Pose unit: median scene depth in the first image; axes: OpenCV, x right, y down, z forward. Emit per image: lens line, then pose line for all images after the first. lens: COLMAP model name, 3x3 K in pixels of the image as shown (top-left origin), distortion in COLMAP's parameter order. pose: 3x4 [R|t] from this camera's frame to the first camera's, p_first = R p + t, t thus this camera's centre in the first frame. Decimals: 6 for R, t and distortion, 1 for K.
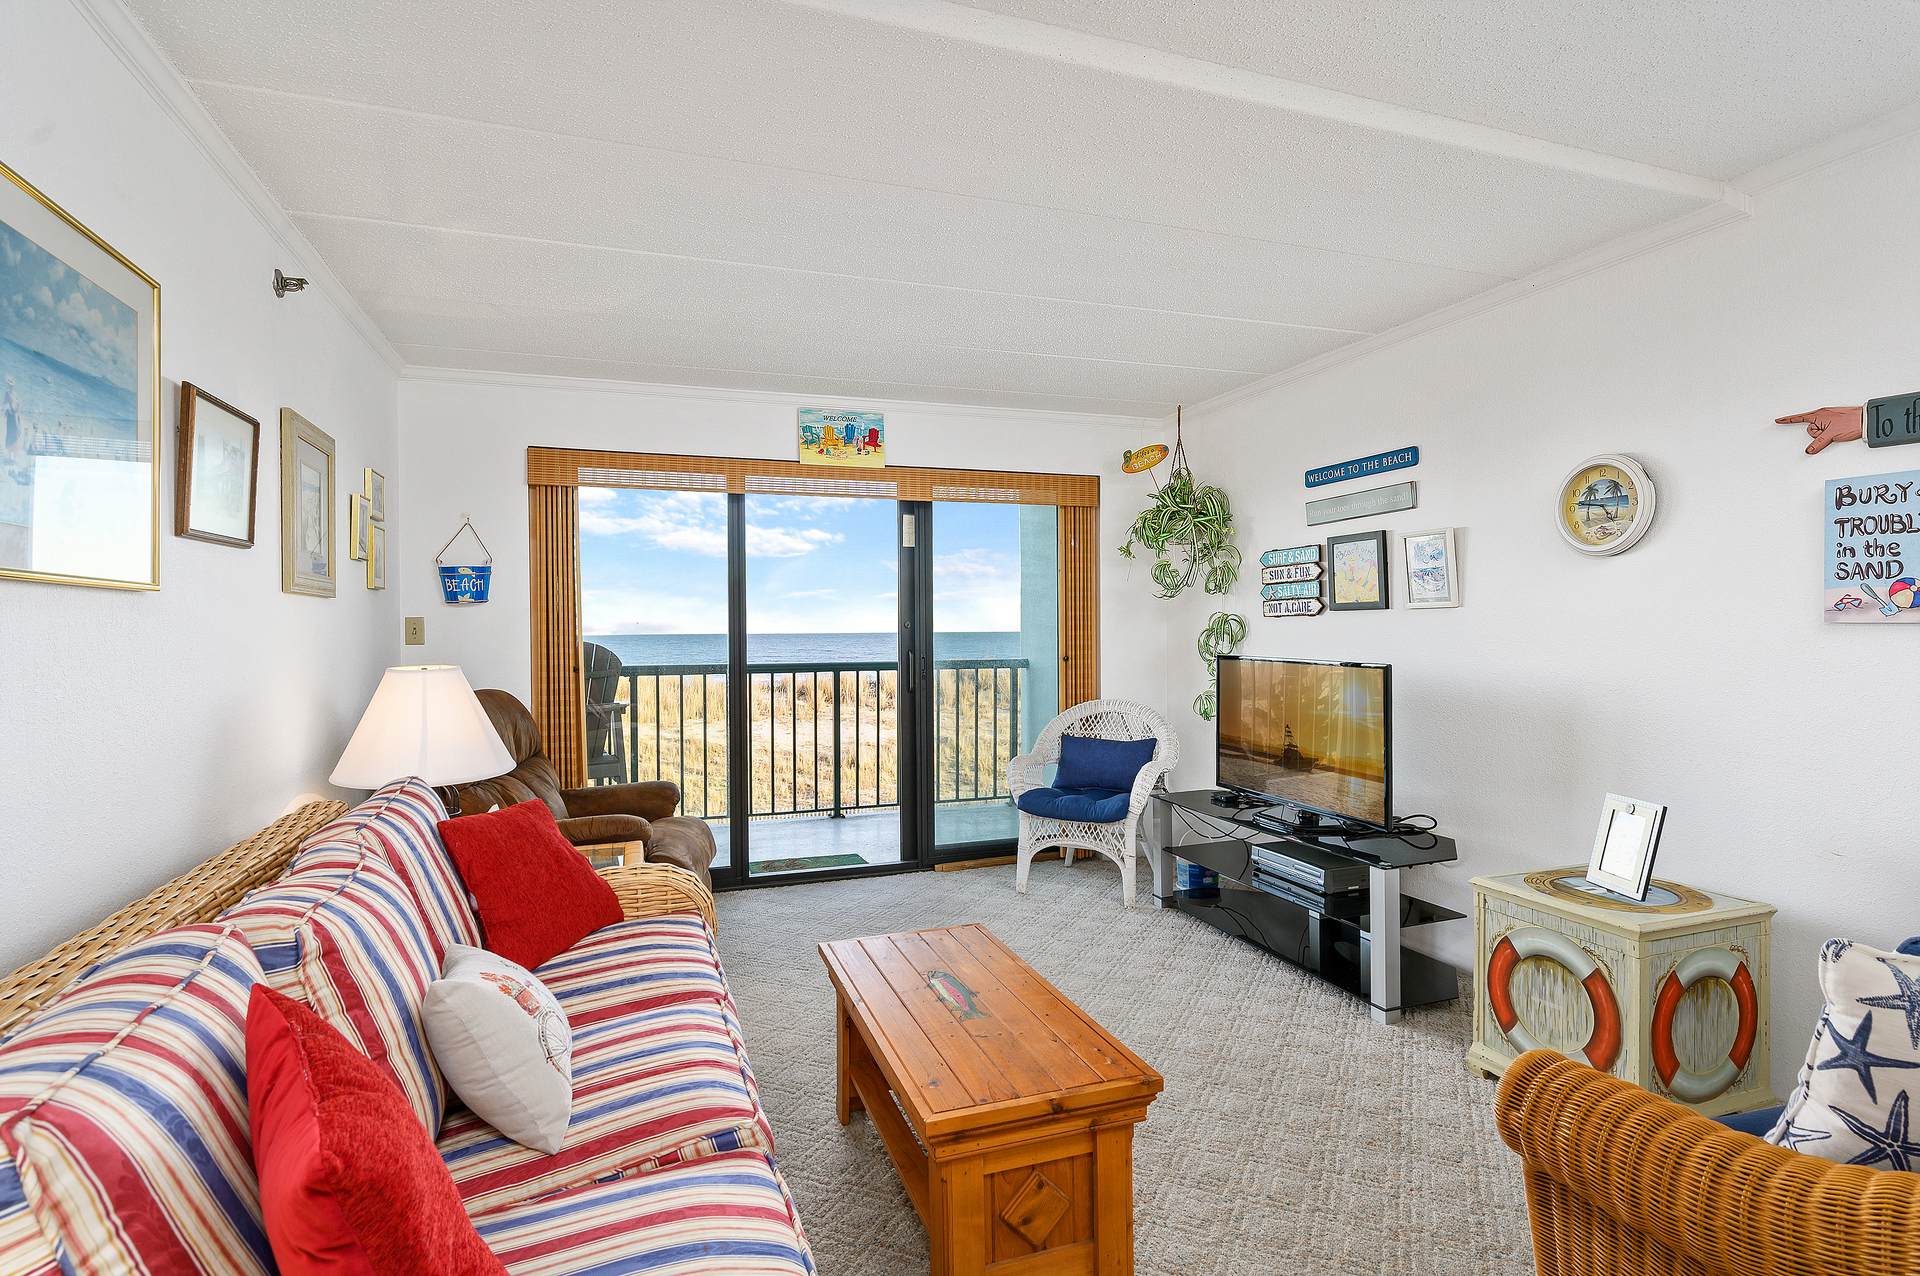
lens RADIAL K [[945.4, 0, 960.0], [0, 945.4, 638.0], [0, 0, 1]] dist [-0.000368, -0.000106]
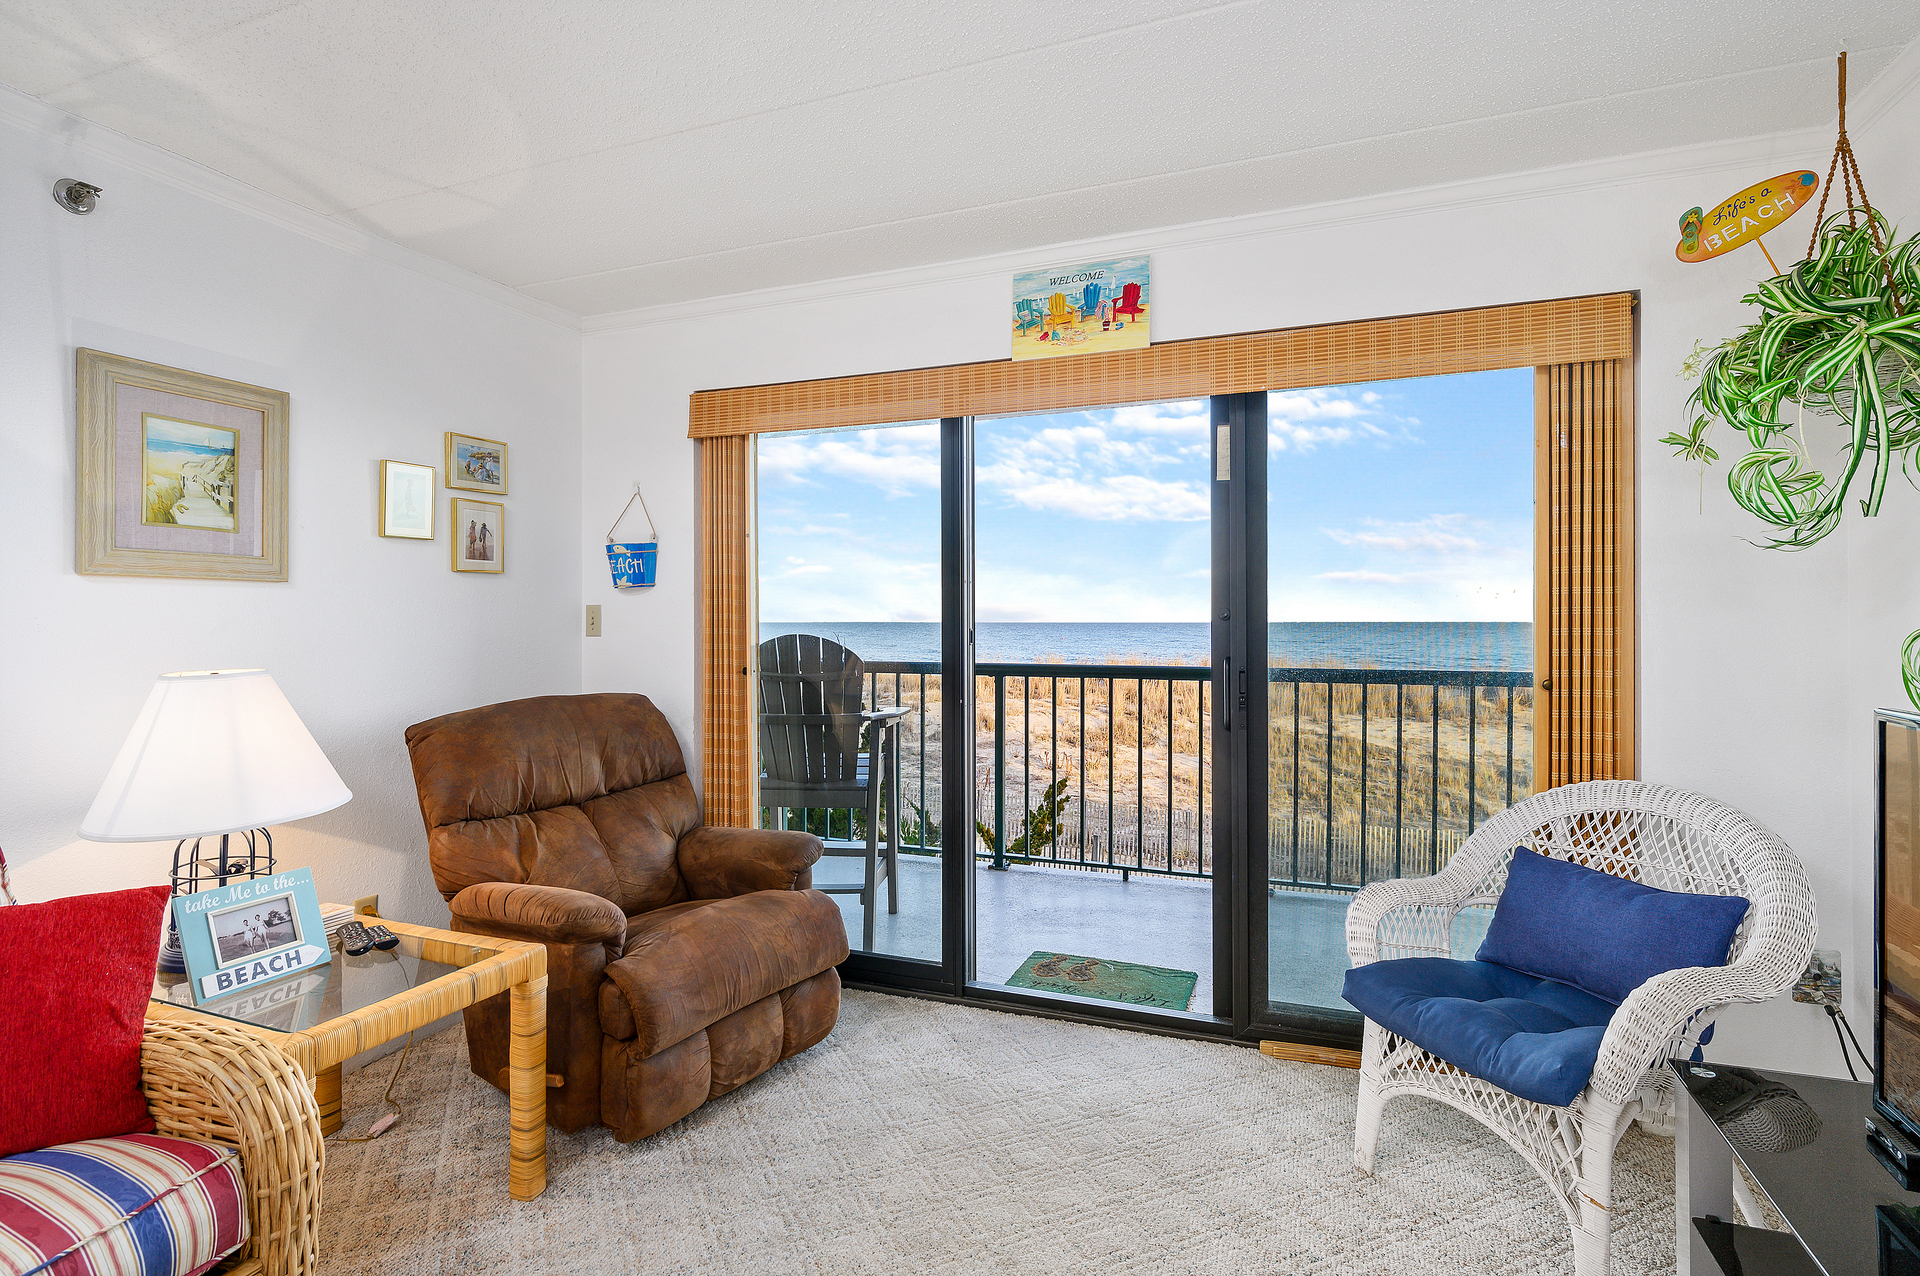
lens RADIAL K [[947.9, 0, 962.3], [0, 947.9, 624.9], [0, 0, 1]] dist [-0.001756, 0.000230]
pose [[0.761725, 0.007850, -0.647853, 0.215742], [-0.011060, 0.999938, -0.000889, -0.005833], [0.647806, 0.007842, 0.761765, 0.483429]]
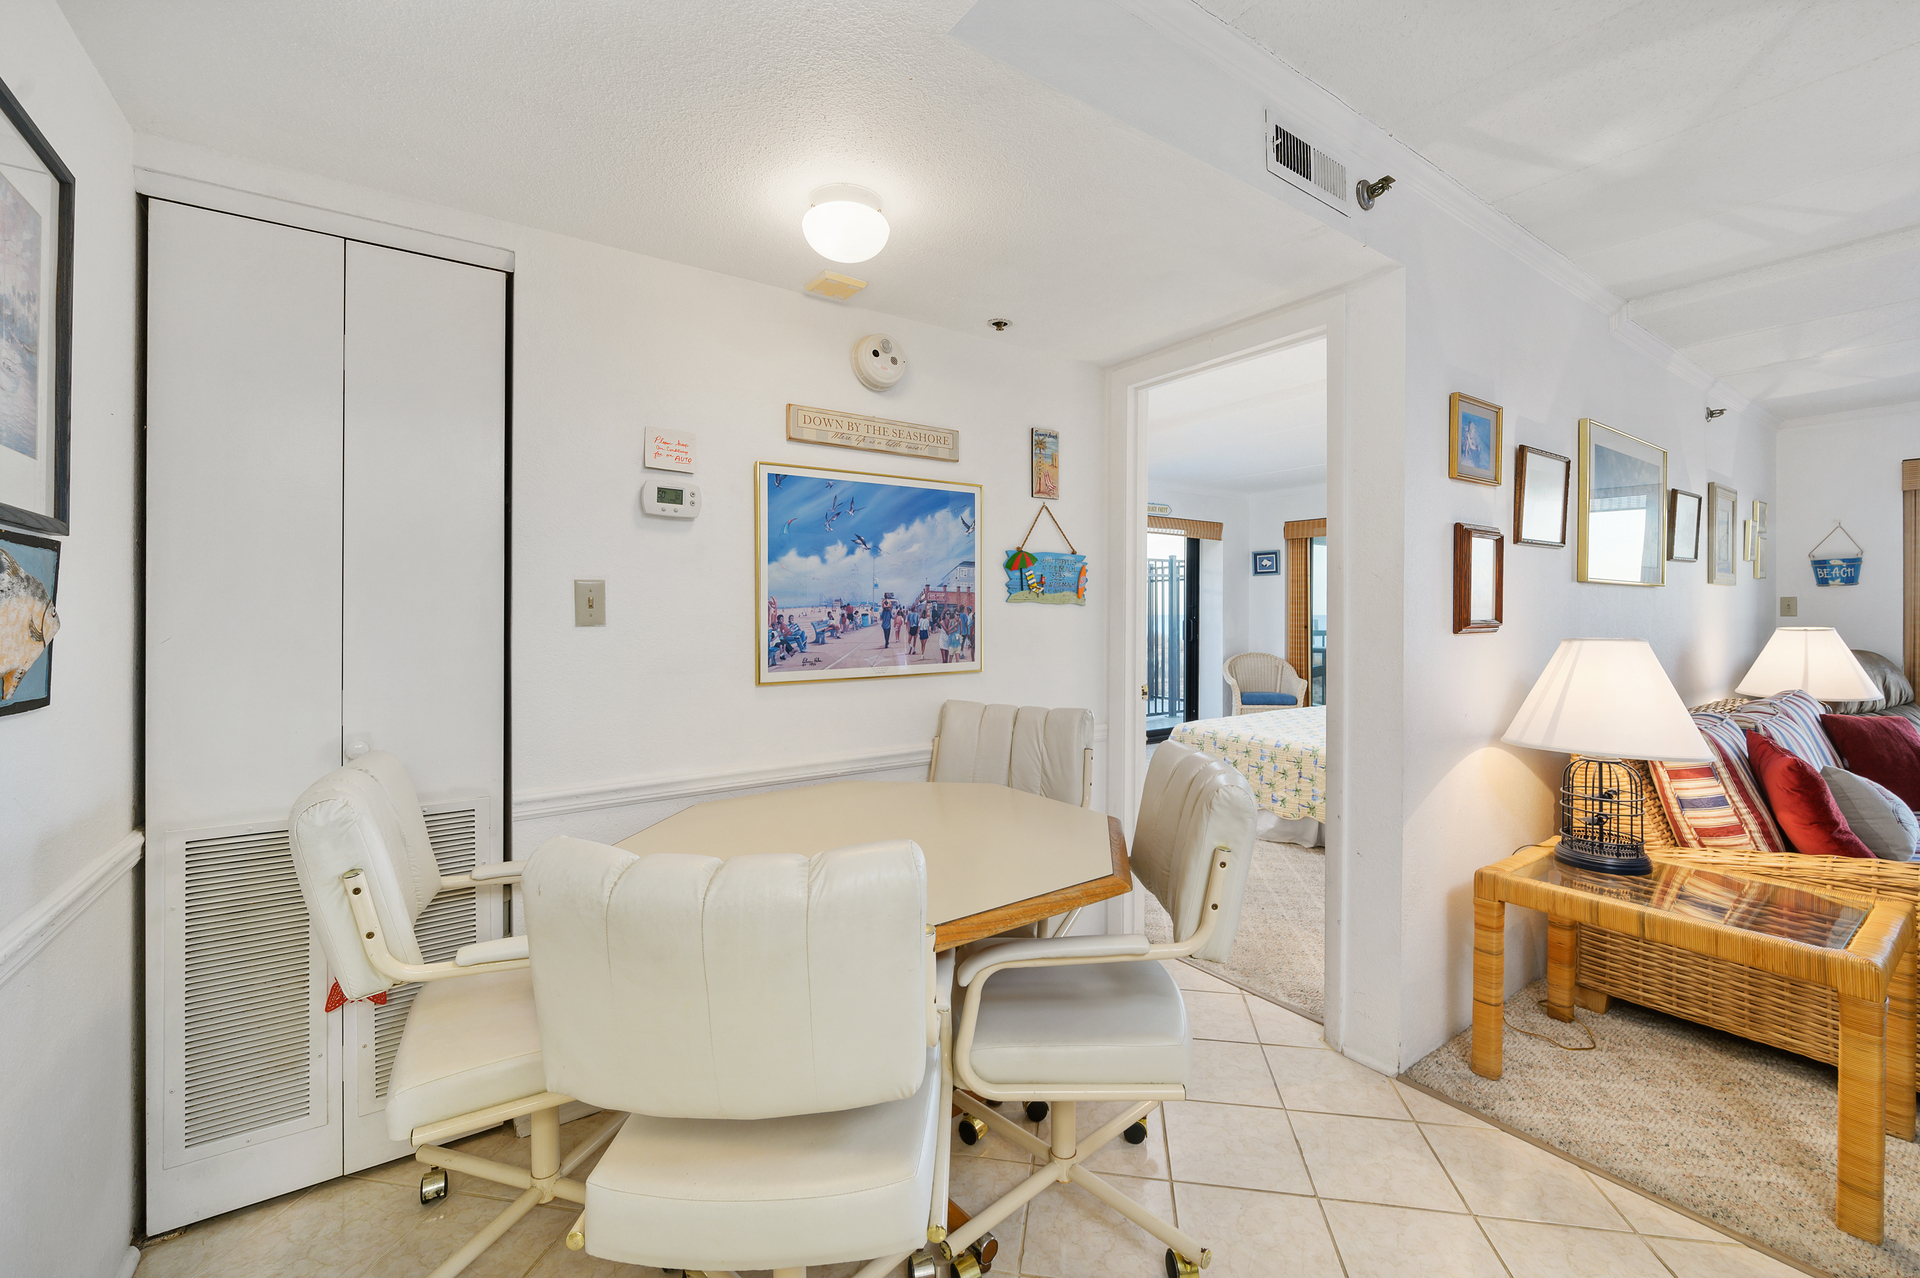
lens RADIAL K [[801.0, 0, 965.0], [0, 801.0, 614.6], [0, 0, 1]] dist [-0.002039, -0.000059]
pose [[0.266173, 0.007959, -0.963892, 0.214311], [-0.010128, 0.999934, 0.005460, 0.009096], [0.963872, 0.008309, 0.266236, -0.437747]]
